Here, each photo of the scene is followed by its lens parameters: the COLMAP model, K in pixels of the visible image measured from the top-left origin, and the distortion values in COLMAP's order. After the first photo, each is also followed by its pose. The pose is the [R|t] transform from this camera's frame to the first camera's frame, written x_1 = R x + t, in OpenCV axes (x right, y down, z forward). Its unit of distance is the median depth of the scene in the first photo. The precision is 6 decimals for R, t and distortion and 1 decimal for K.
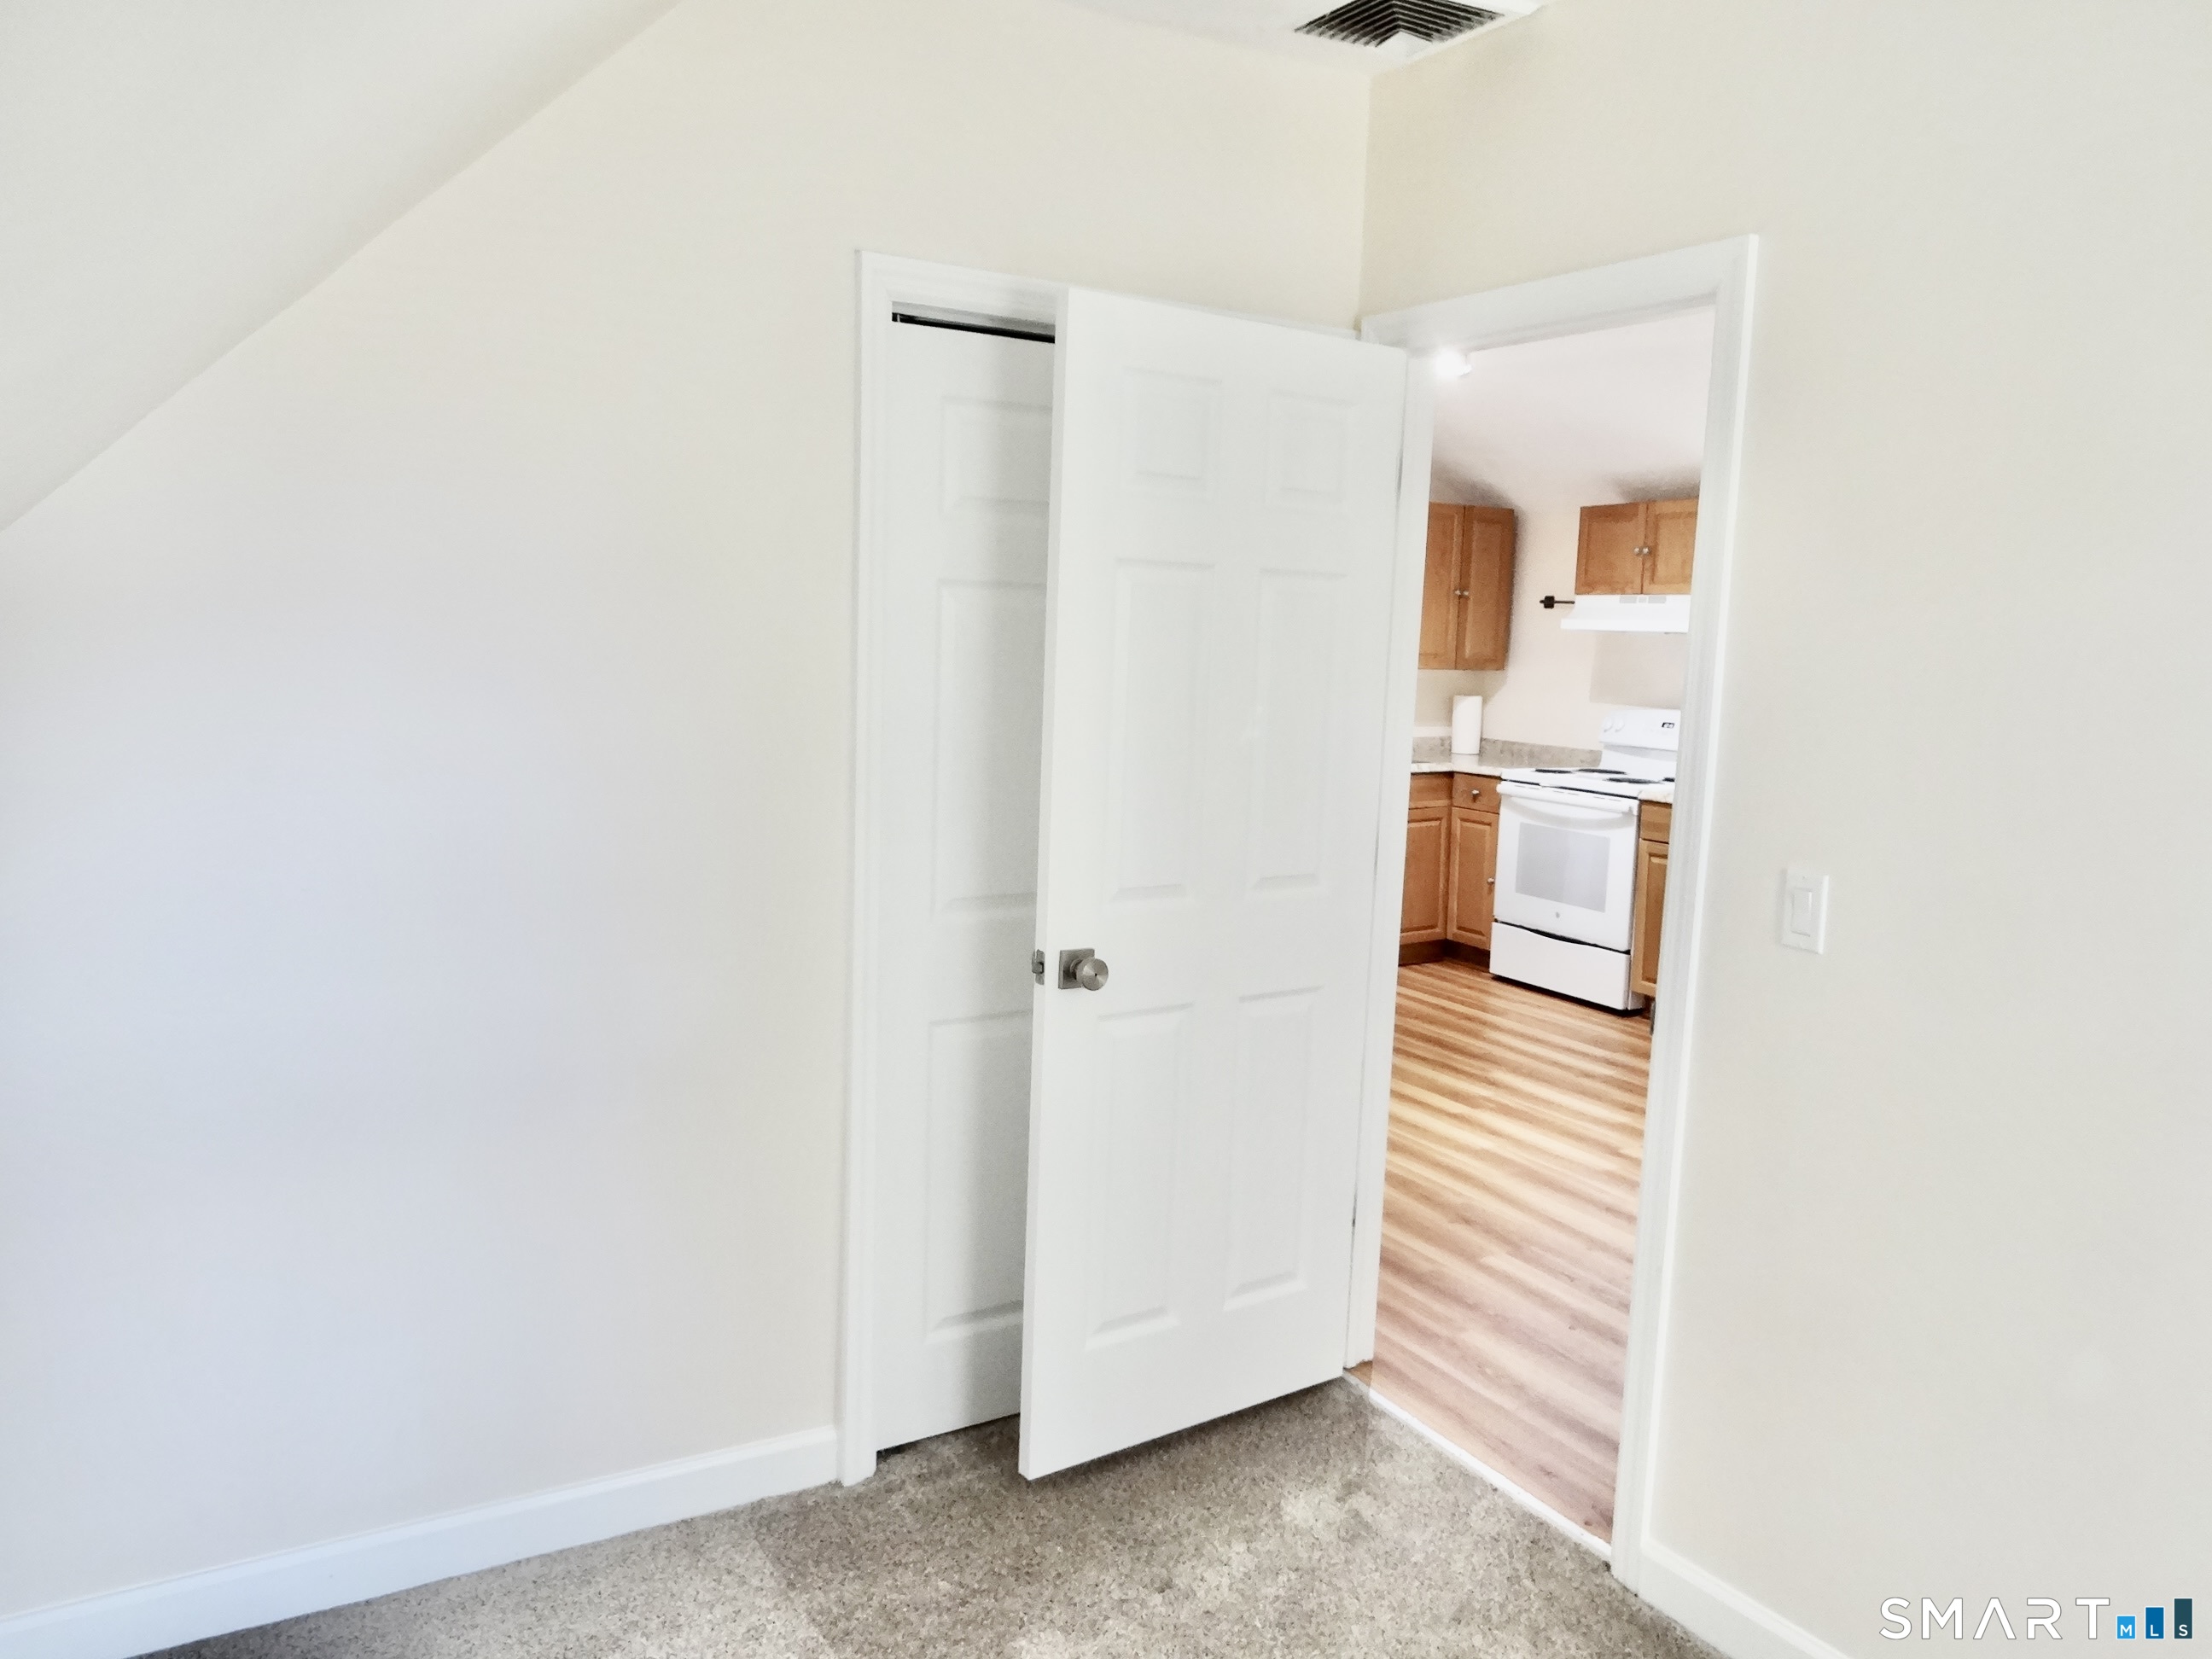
lens RADIAL K [[1633.0, 0, 1111.6], [0, 1633.0, 815.5], [0, 0, 1]] dist [0.000096, -0.006783]
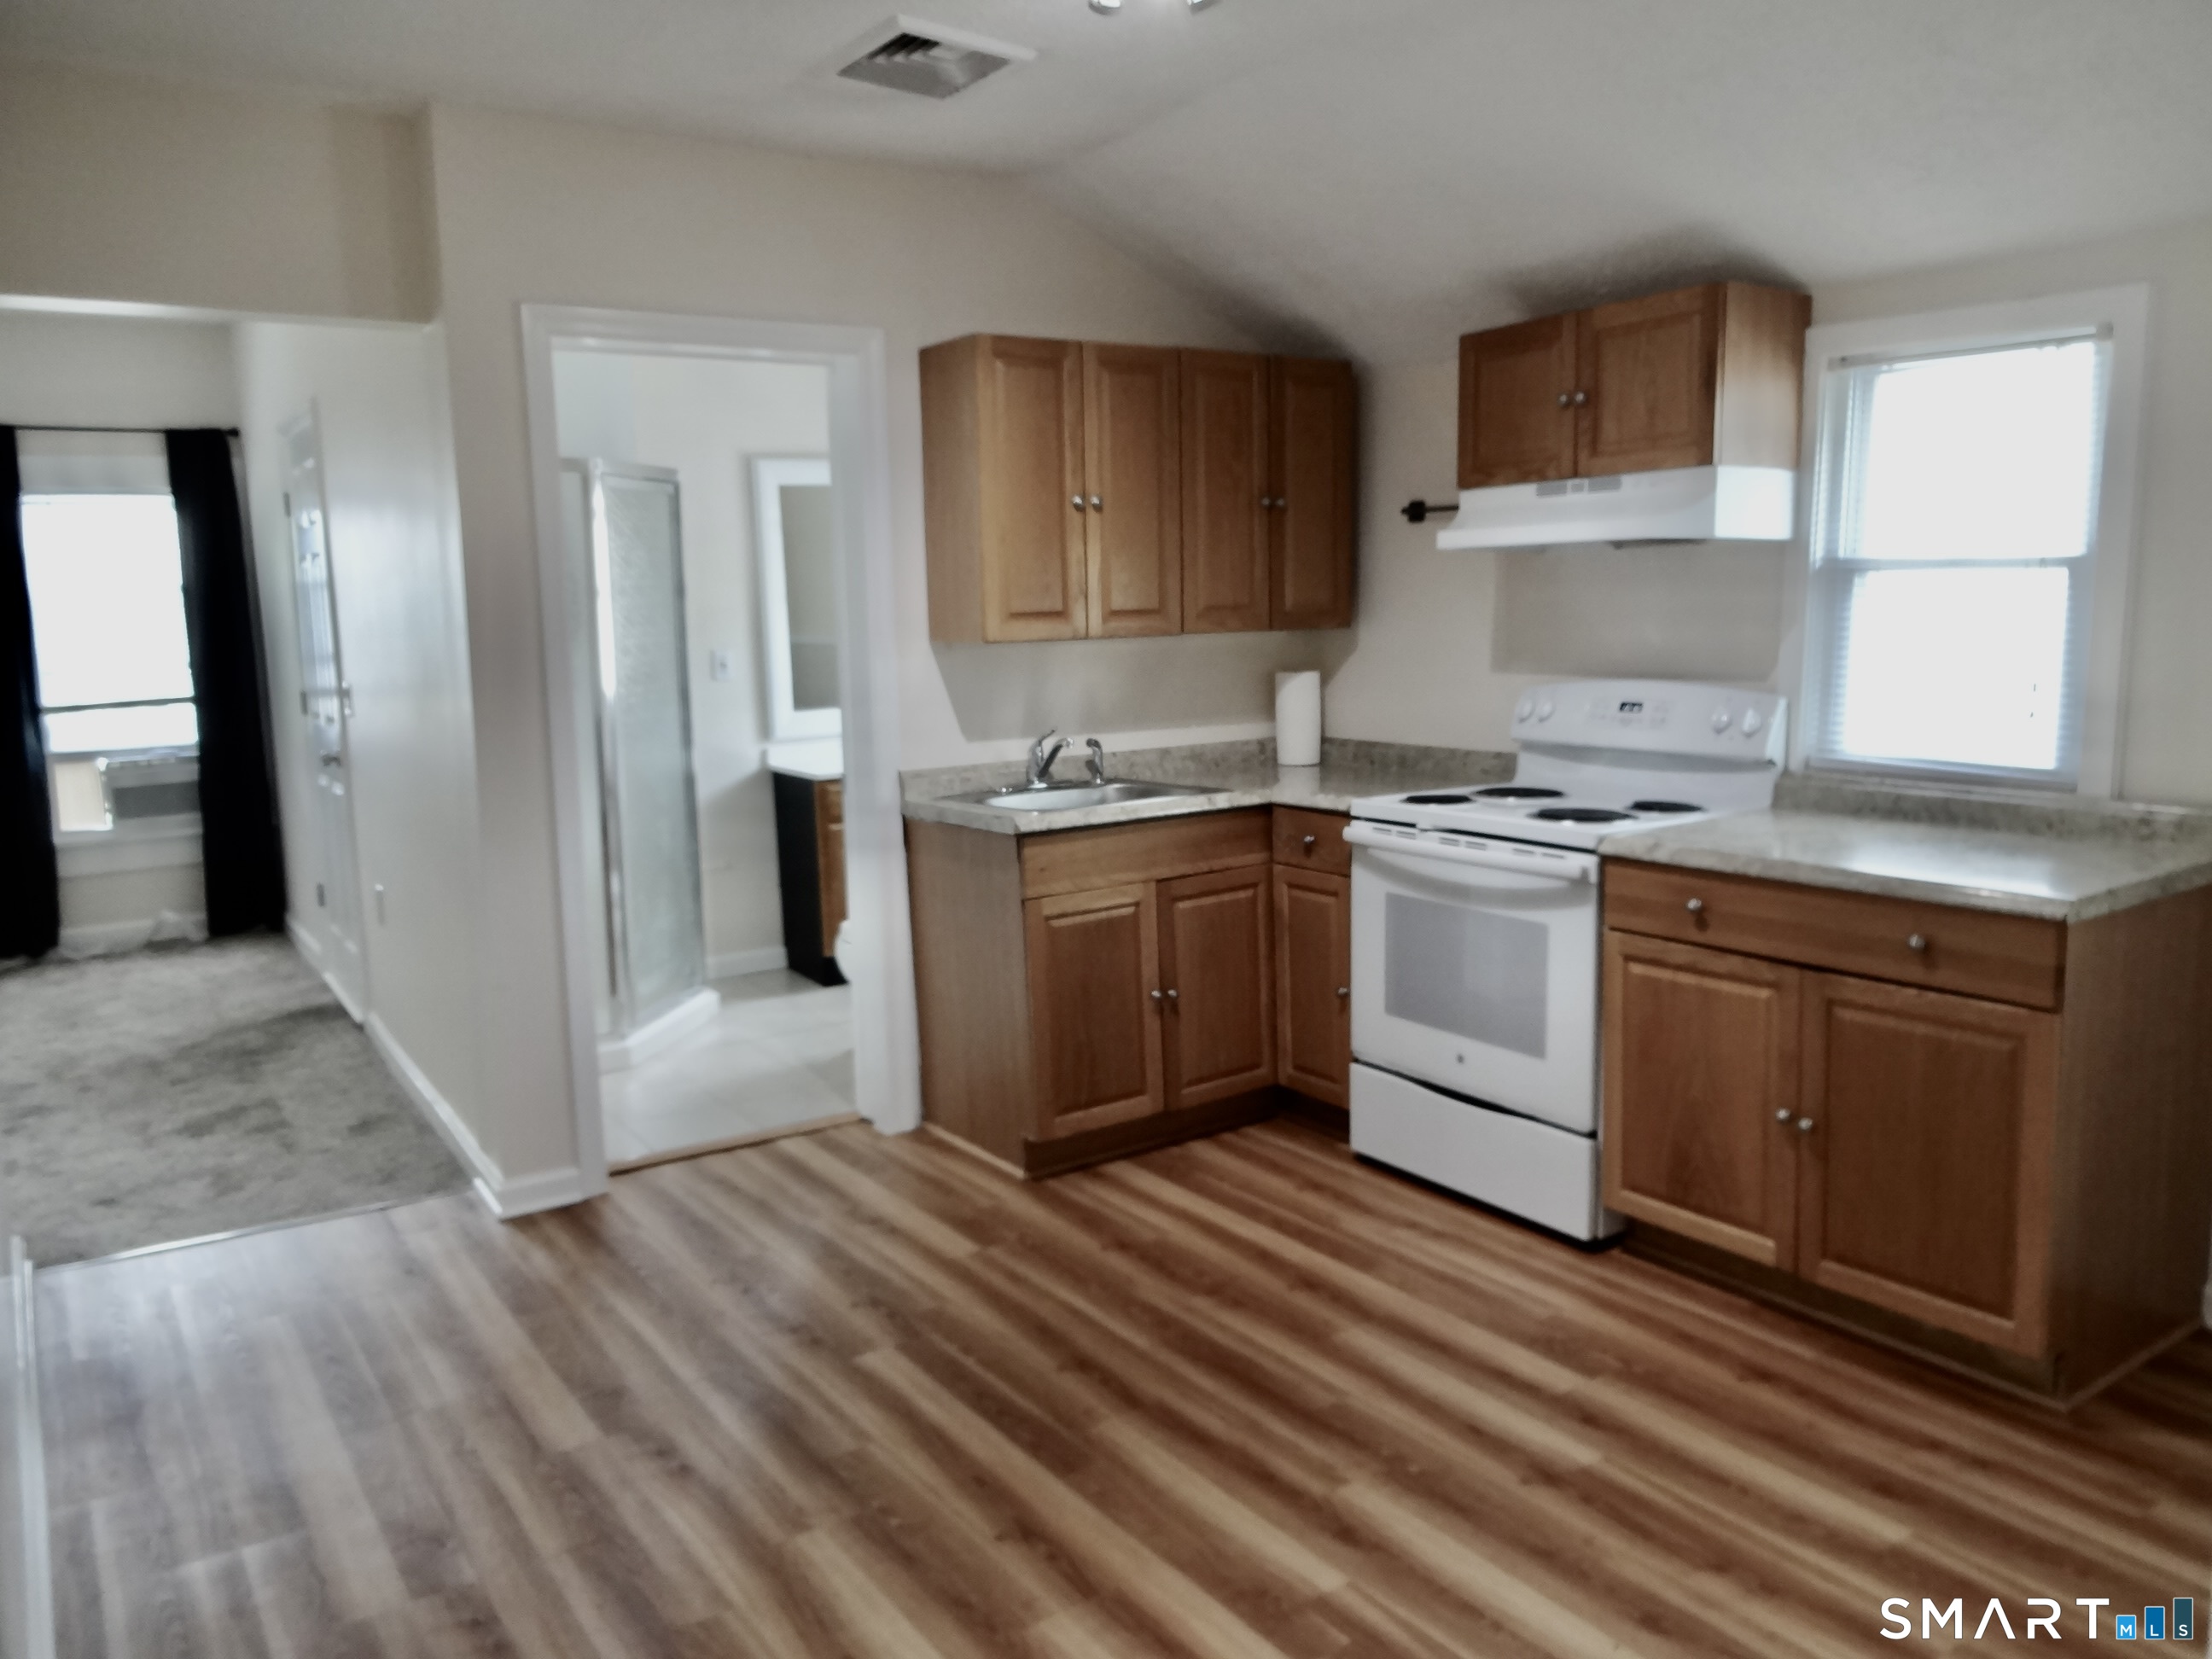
lens RADIAL K [[1633.0, 0, 1111.6], [0, 1633.0, 815.5], [0, 0, 1]] dist [0.000096, -0.006783]
pose [[0.996240, -0.060051, 0.062450, 0.118998], [0.059180, 0.998124, 0.015706, -0.036478], [-0.063276, -0.011951, 0.997924, 0.431818]]
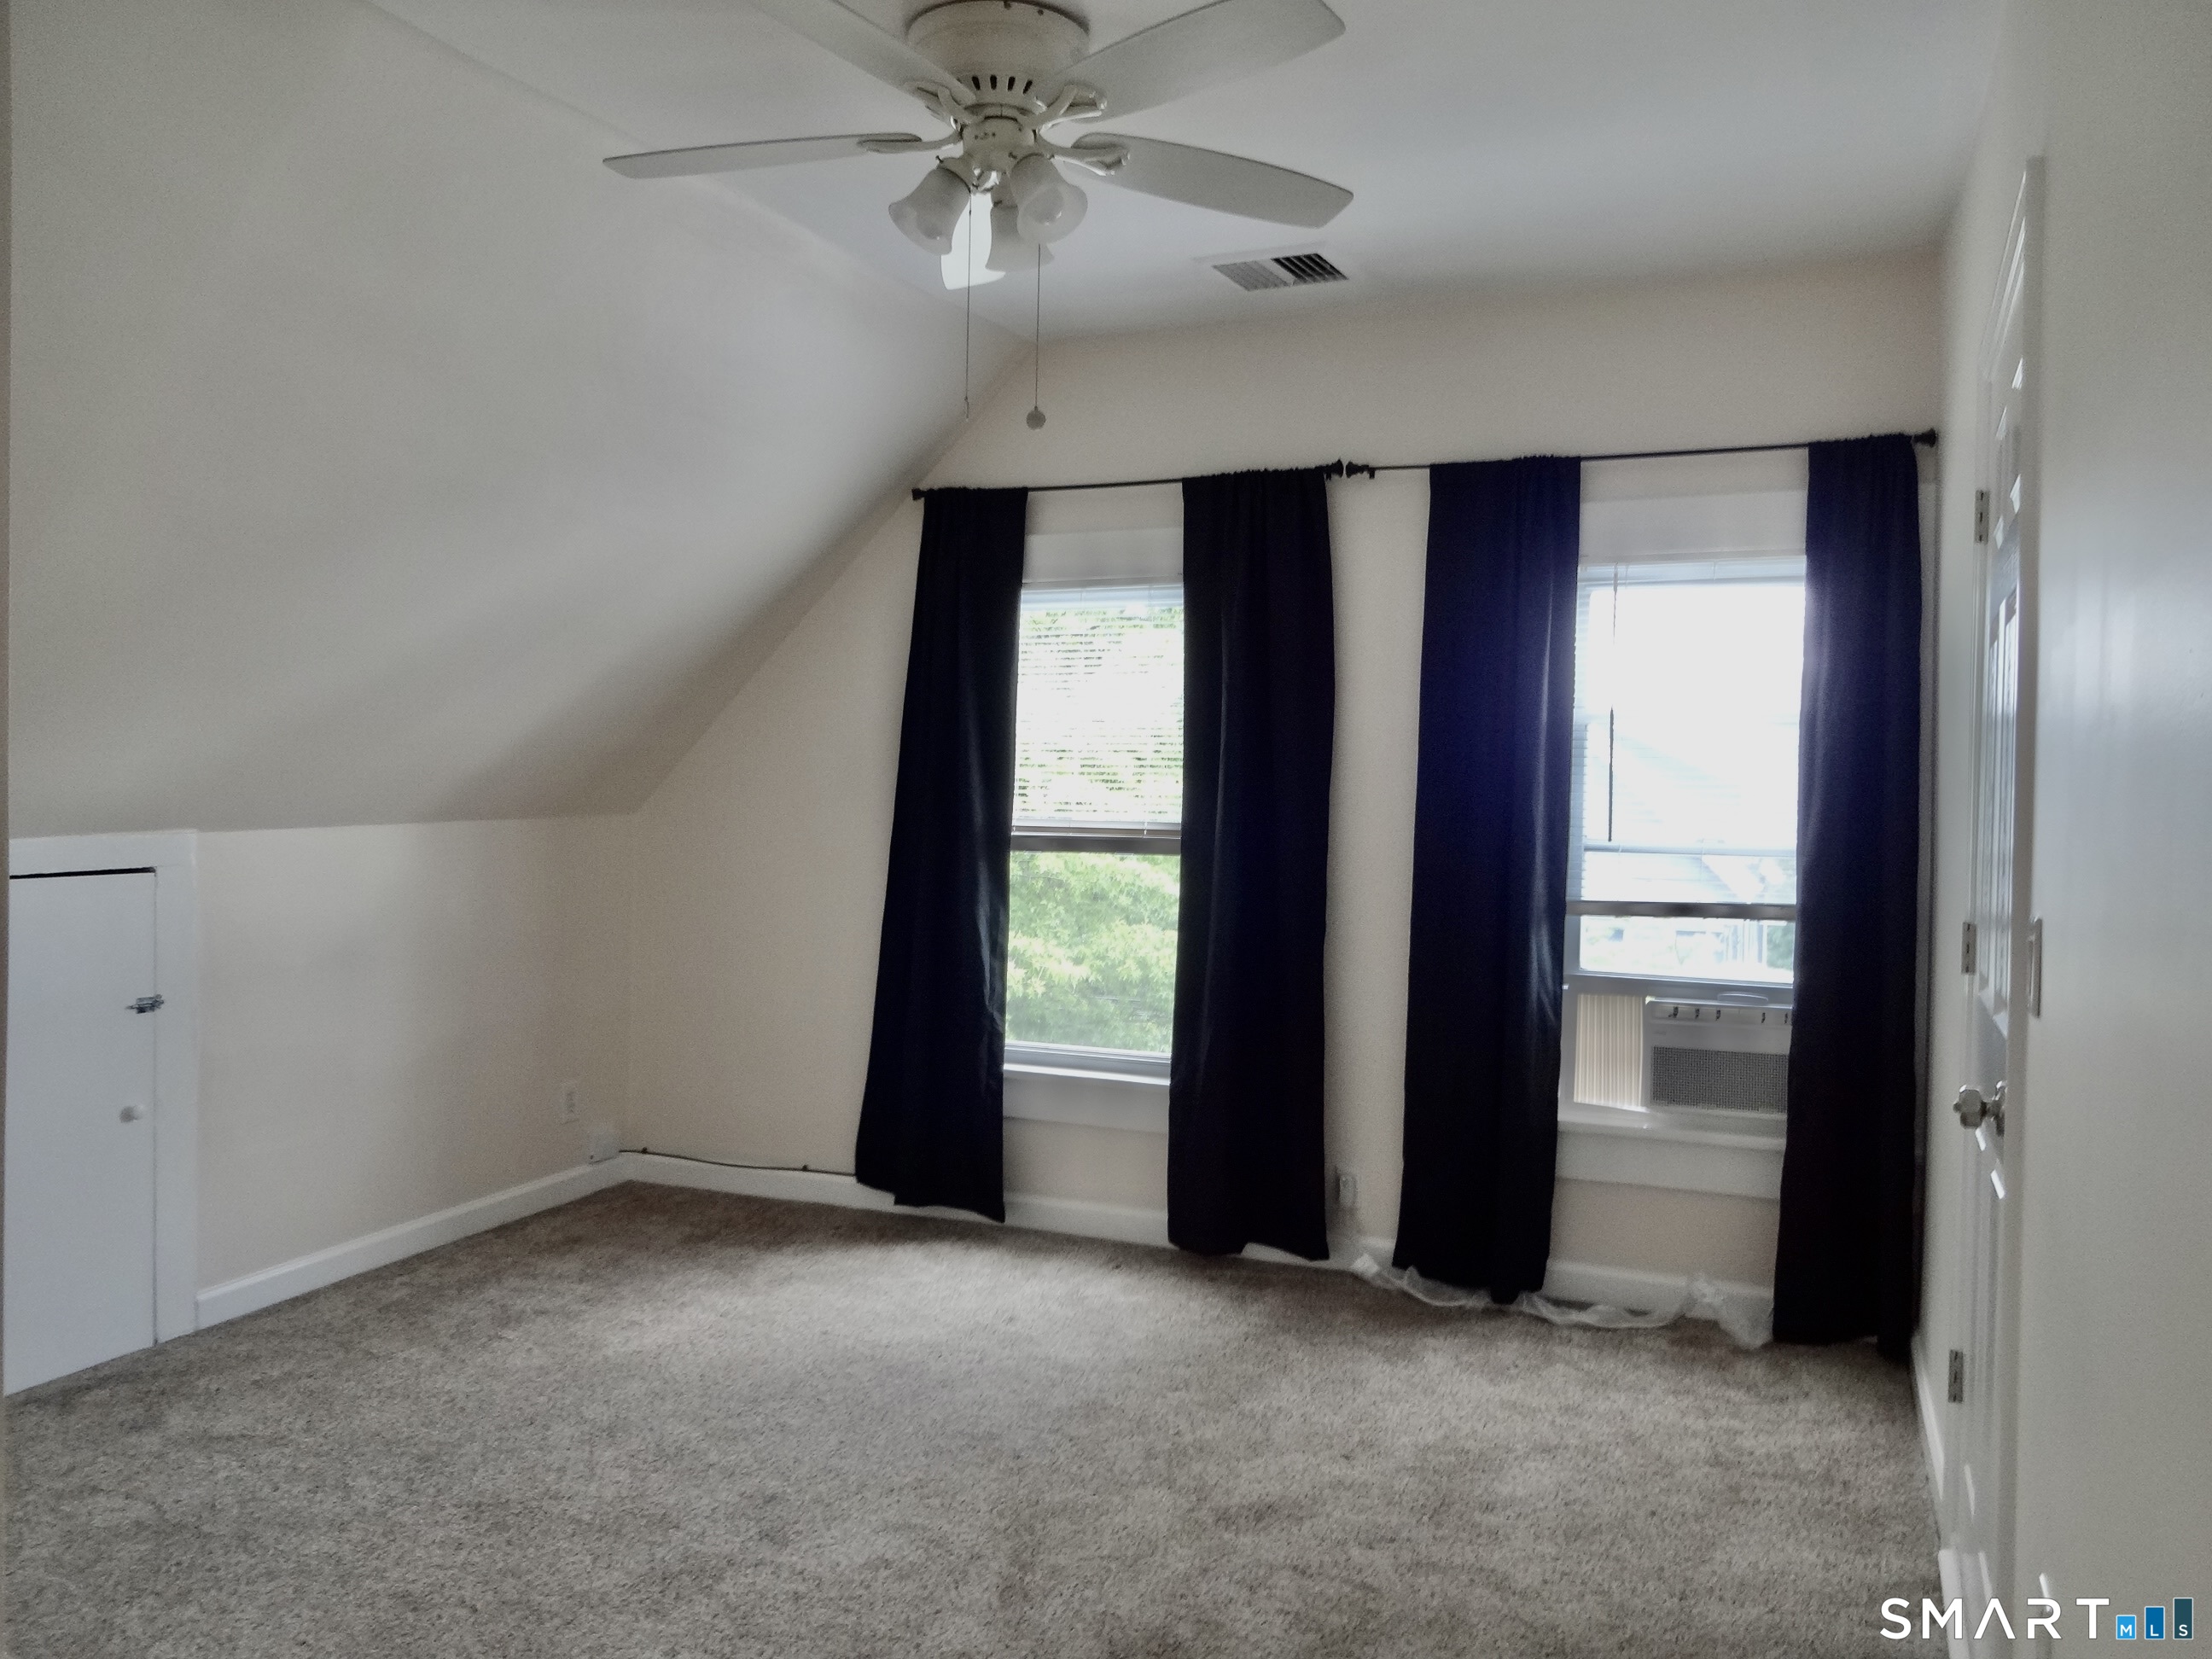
lens RADIAL K [[1607.2, 0, 1106.0], [0, 1607.2, 829.5], [0, 0, 1]] dist [0.007801, 0.000255]
pose [[0.588253, -0.006149, -0.808654, -0.063194], [-0.098876, 0.991921, -0.079470, -0.084285], [0.802610, 0.126704, 0.582892, 0.939366]]
